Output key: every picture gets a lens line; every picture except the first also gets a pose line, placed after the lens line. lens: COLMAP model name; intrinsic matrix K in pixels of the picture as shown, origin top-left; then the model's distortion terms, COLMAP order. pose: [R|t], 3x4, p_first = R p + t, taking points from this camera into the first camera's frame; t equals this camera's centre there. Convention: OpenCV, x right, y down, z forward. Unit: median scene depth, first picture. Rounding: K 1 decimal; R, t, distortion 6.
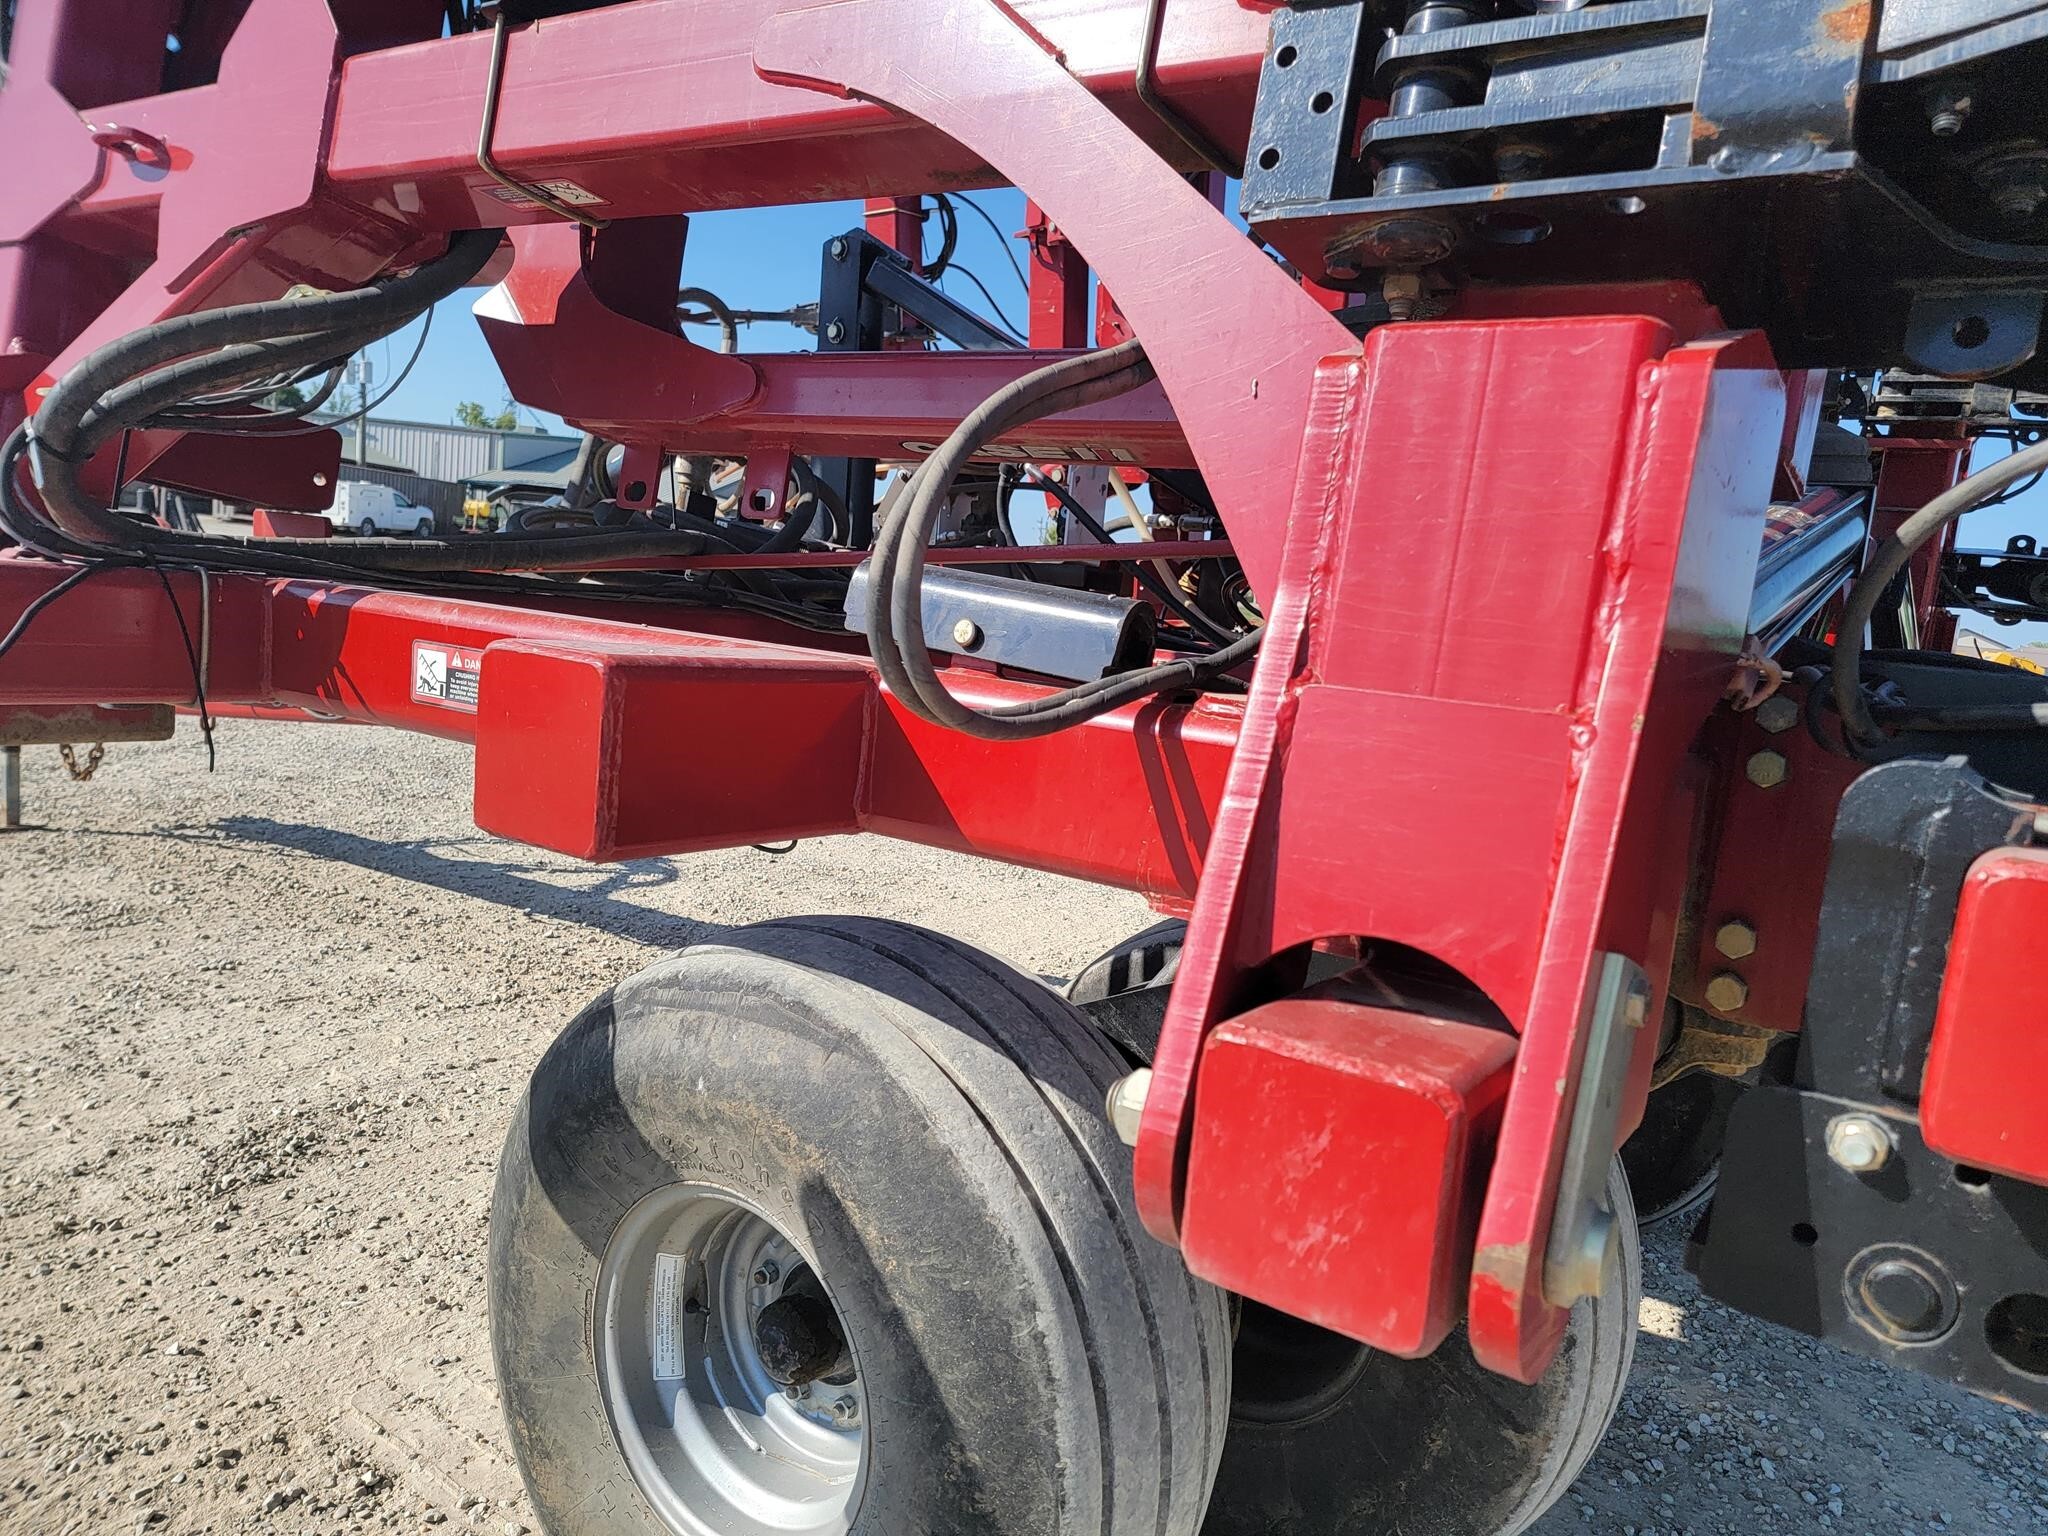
lens RADIAL K [[1419.1, 0, 1020.6], [0, 1419.1, 785.9], [0, 0, 1]] dist [0.064757, -0.047487]
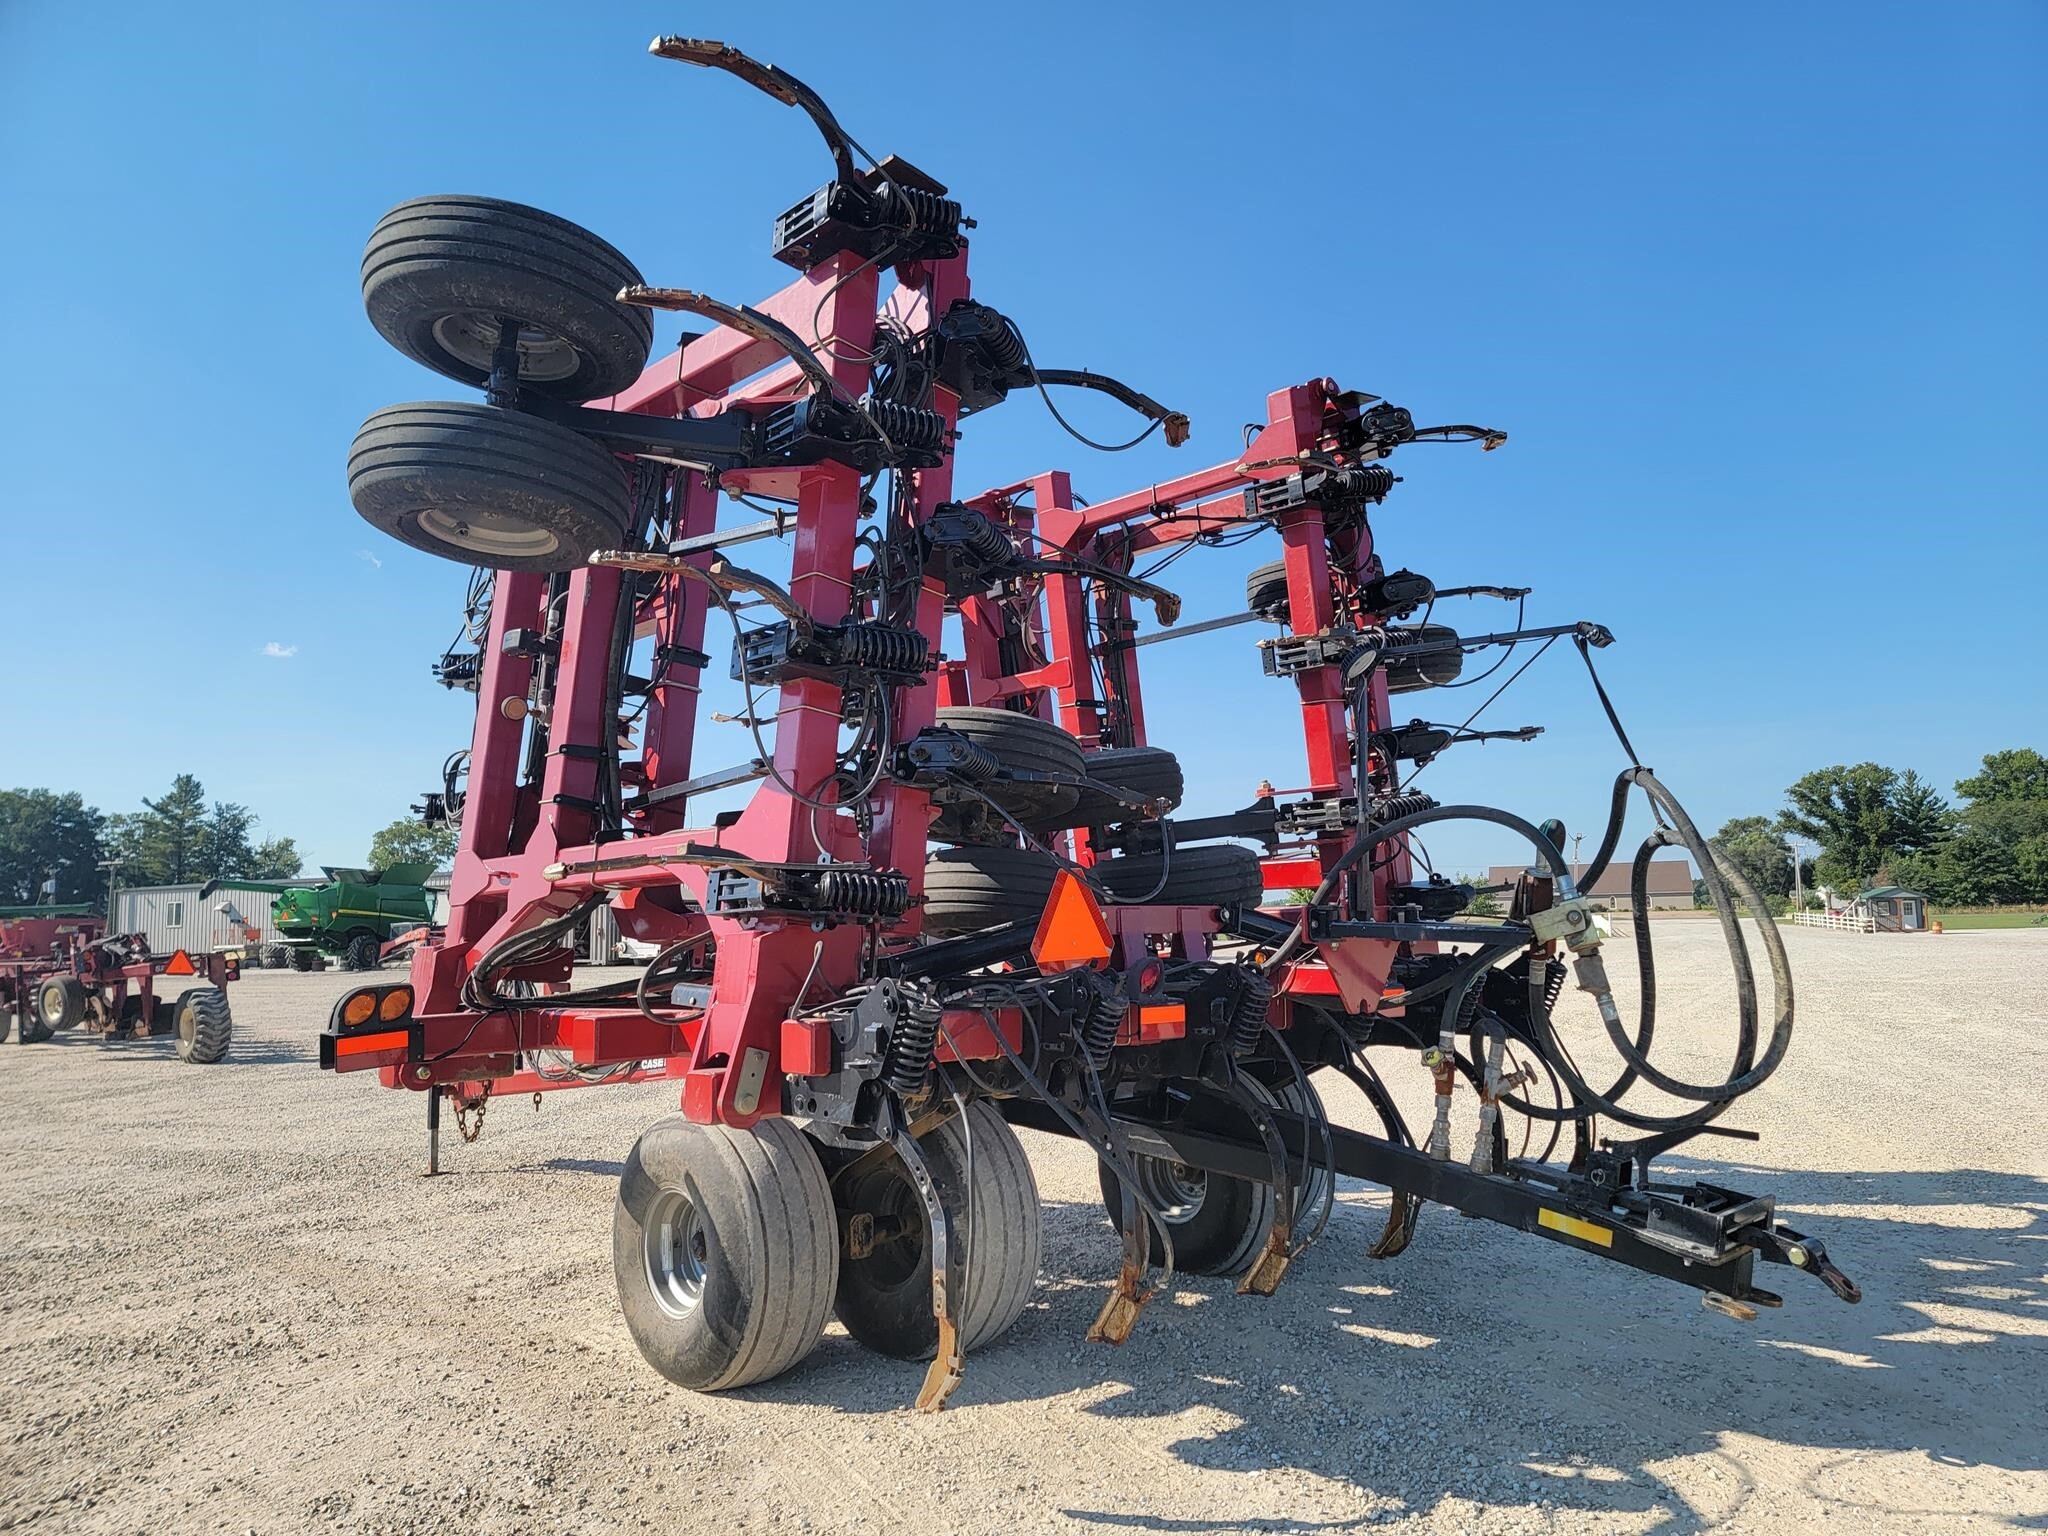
lens RADIAL K [[1419.1, 0, 1041.8], [0, 1419.1, 807.6], [0, 0, 1]] dist [0.064757, -0.047487]
pose [[0.975725, -0.139246, -0.169029, 0.973373], [0.095896, 0.965560, -0.241863, 0.248801], [0.196886, 0.219783, 0.955474, -1.594537]]
